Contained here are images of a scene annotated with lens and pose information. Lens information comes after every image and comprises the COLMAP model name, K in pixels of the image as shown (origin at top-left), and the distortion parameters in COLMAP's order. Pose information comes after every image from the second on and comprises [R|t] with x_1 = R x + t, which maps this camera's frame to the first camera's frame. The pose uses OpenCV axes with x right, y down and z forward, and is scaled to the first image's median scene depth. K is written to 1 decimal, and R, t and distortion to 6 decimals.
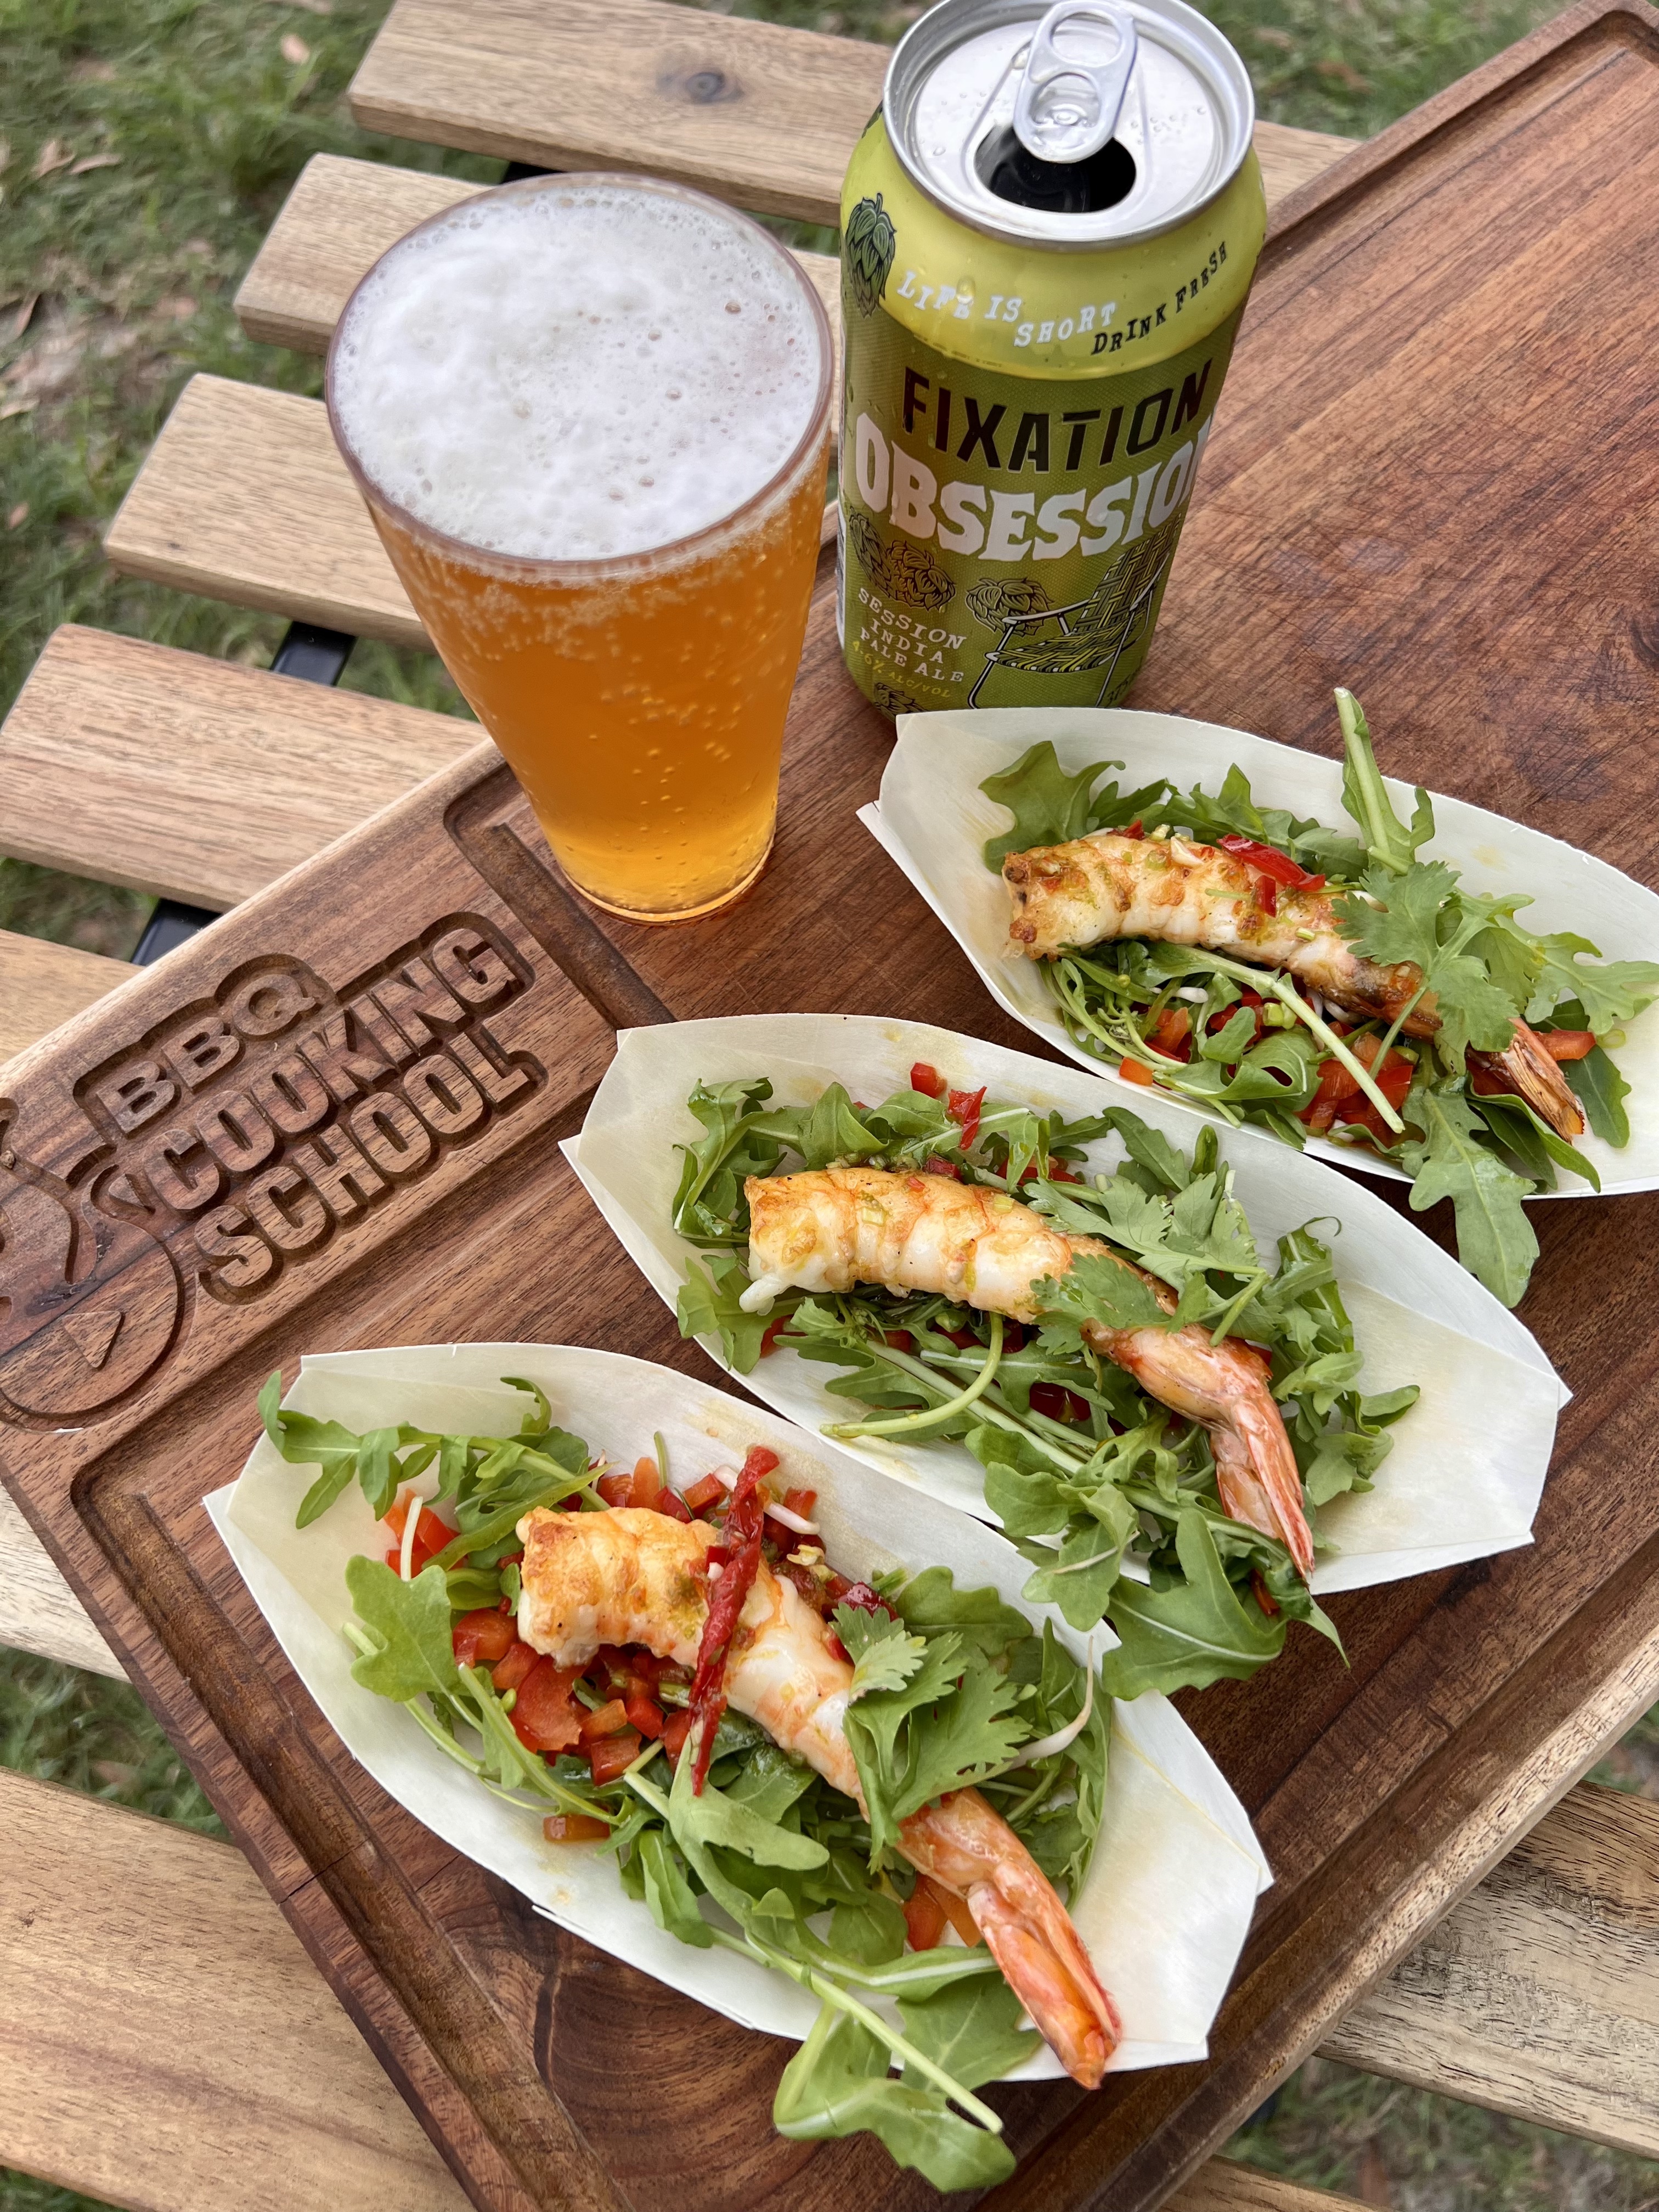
lens RADIAL K [[1775.4, 0, 829.5], [0, 1775.4, 1106.0], [0, 0, 1]] dist [-0.000194, -0.026132]
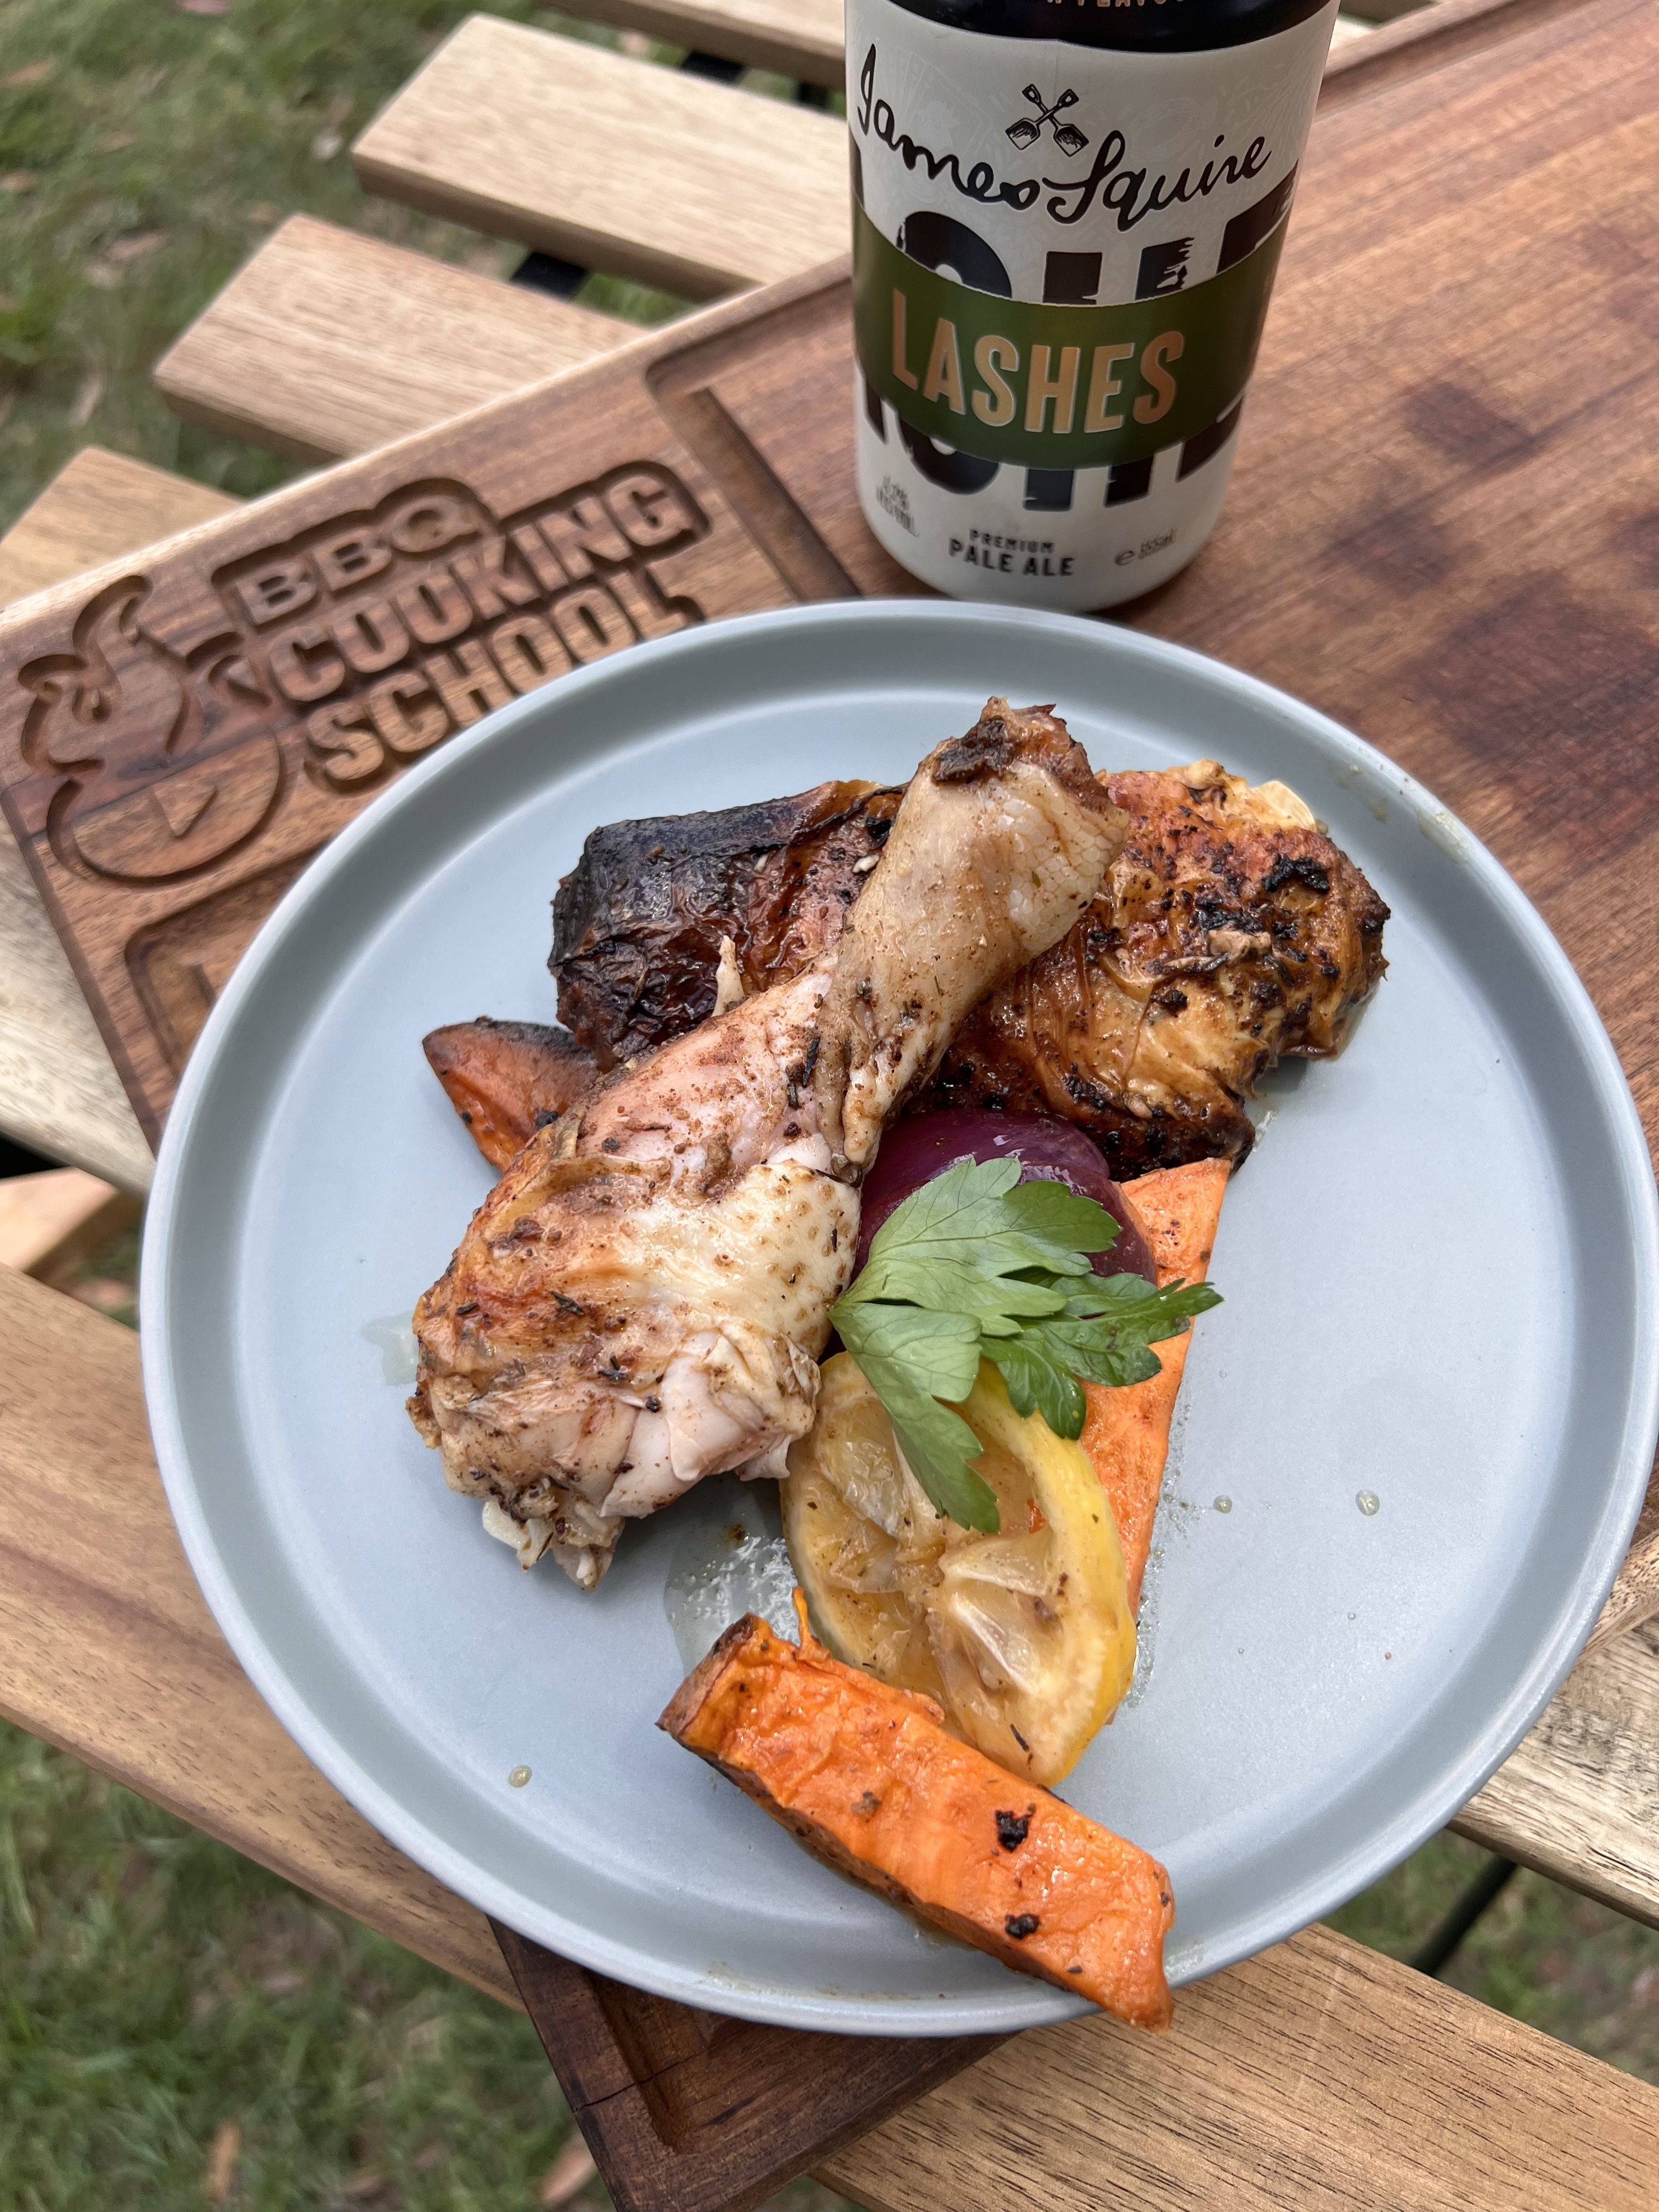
lens RADIAL K [[1775.4, 0, 829.5], [0, 1775.4, 1106.0], [0, 0, 1]] dist [-0.000194, -0.026132]
pose [[0.983945, 0.146394, -0.102079, 0.031000], [-0.152733, 0.986606, -0.057279, 0.270406], [0.092327, 0.071950, 0.993126, 0.121070]]
